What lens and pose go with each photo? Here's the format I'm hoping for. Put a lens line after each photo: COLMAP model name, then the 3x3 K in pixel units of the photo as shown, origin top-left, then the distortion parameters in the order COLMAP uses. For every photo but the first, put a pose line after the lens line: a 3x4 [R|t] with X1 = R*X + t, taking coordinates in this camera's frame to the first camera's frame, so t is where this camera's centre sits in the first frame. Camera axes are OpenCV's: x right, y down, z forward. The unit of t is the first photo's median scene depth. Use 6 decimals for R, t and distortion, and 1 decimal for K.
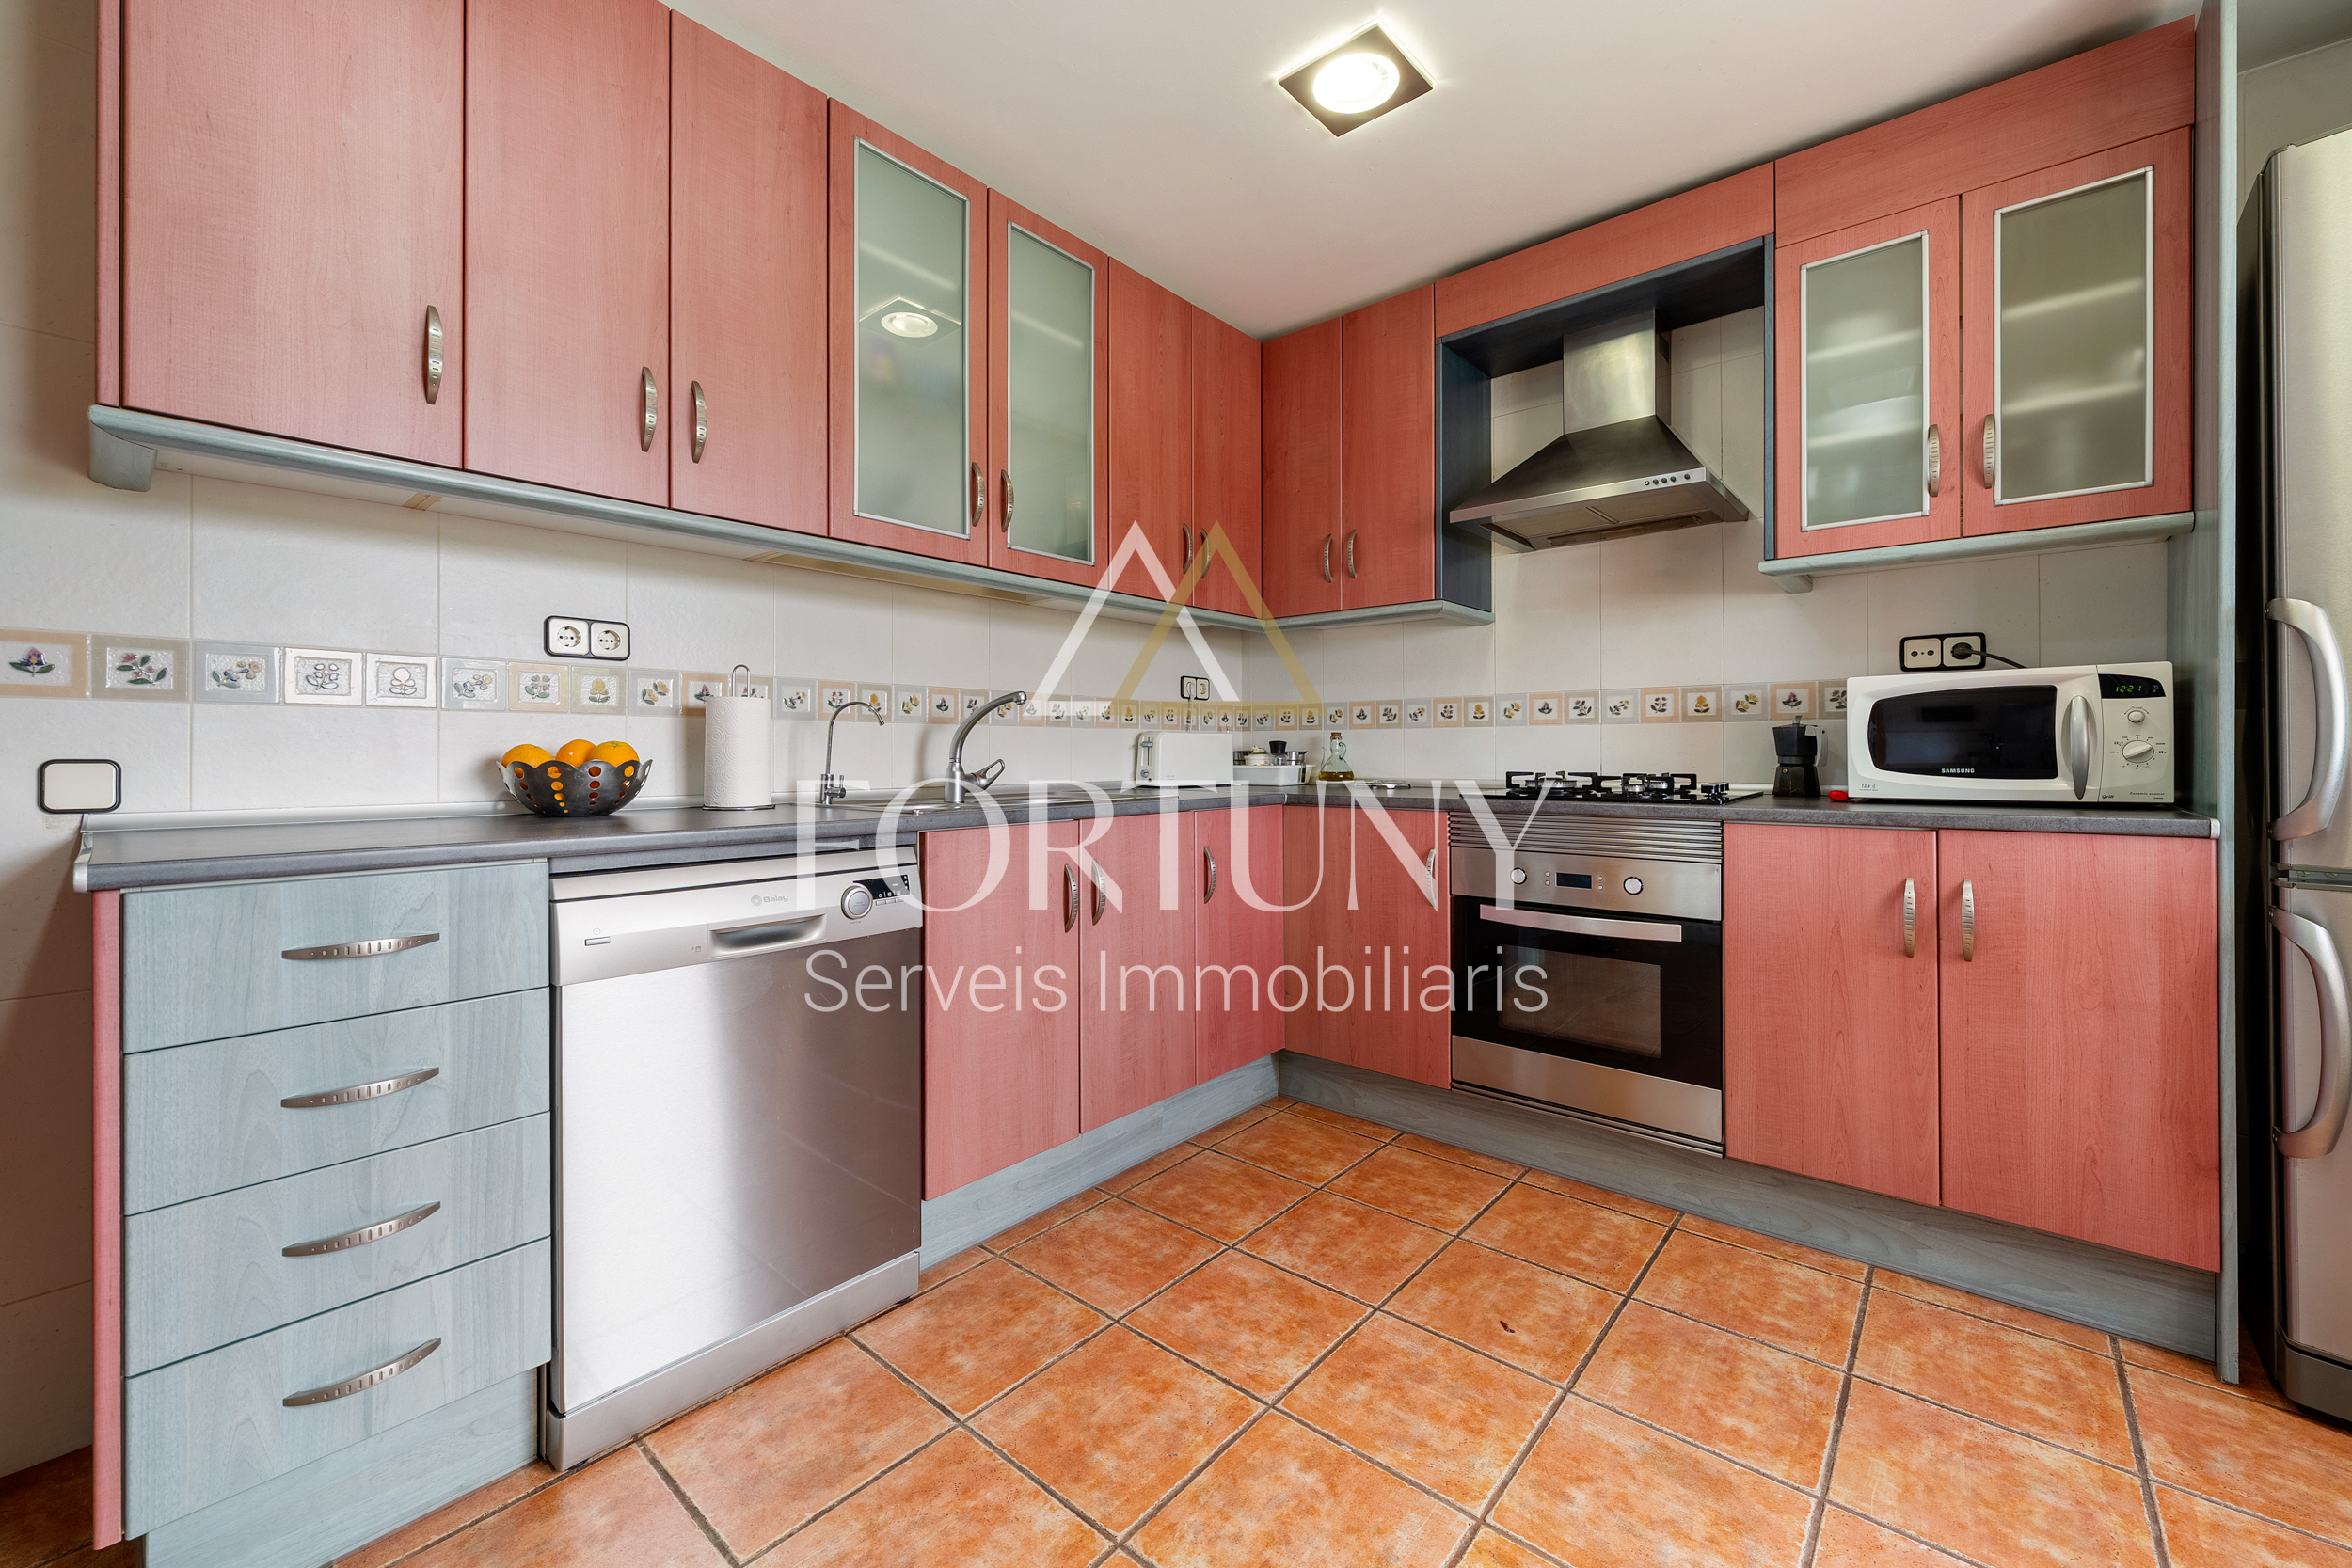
lens RADIAL K [[933.7, 0, 1175.5], [0, 933.7, 753.4], [0, 0, 1]] dist [-0.001308, -0.000565]
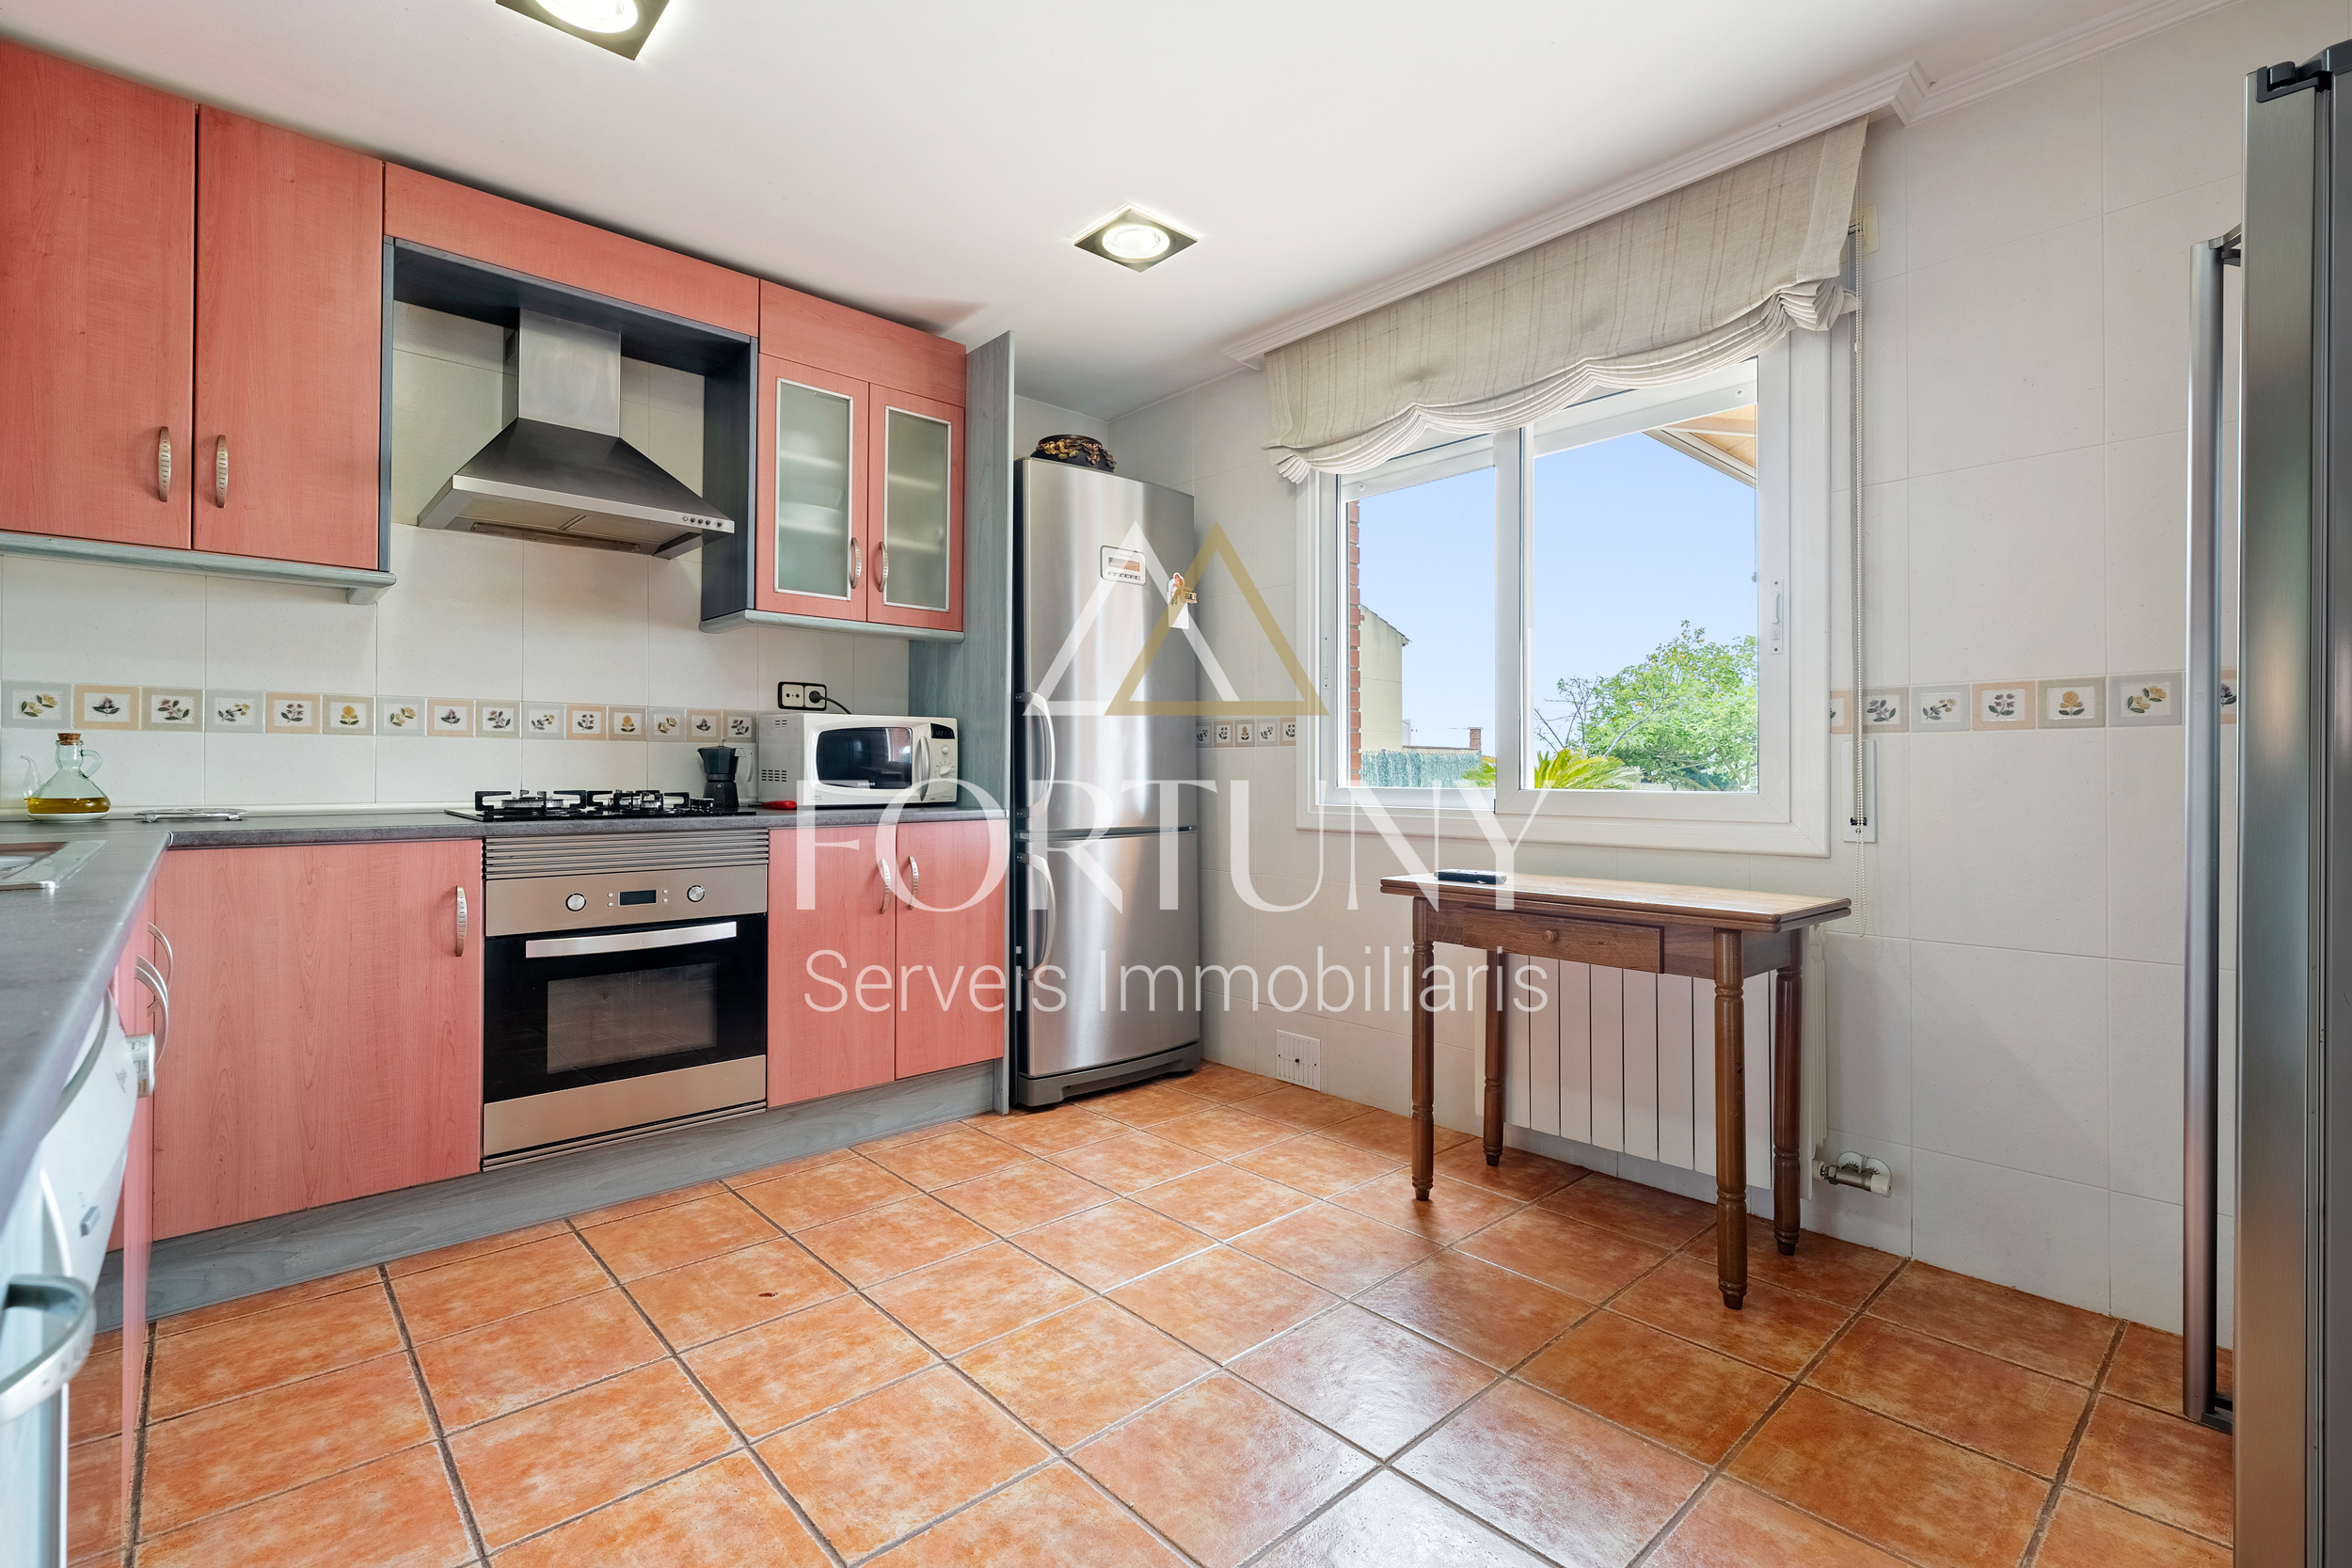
lens RADIAL K [[1070.5, 0, 1178.4], [0, 1070.5, 776.2], [0, 0, 1]] dist [-0.004313, 0.000050]
pose [[0.107276, 0.001143, 0.994229, -0.673033], [-0.002305, 0.999997, -0.000901, 0.006445], [-0.994227, -0.002195, 0.107279, 0.313979]]
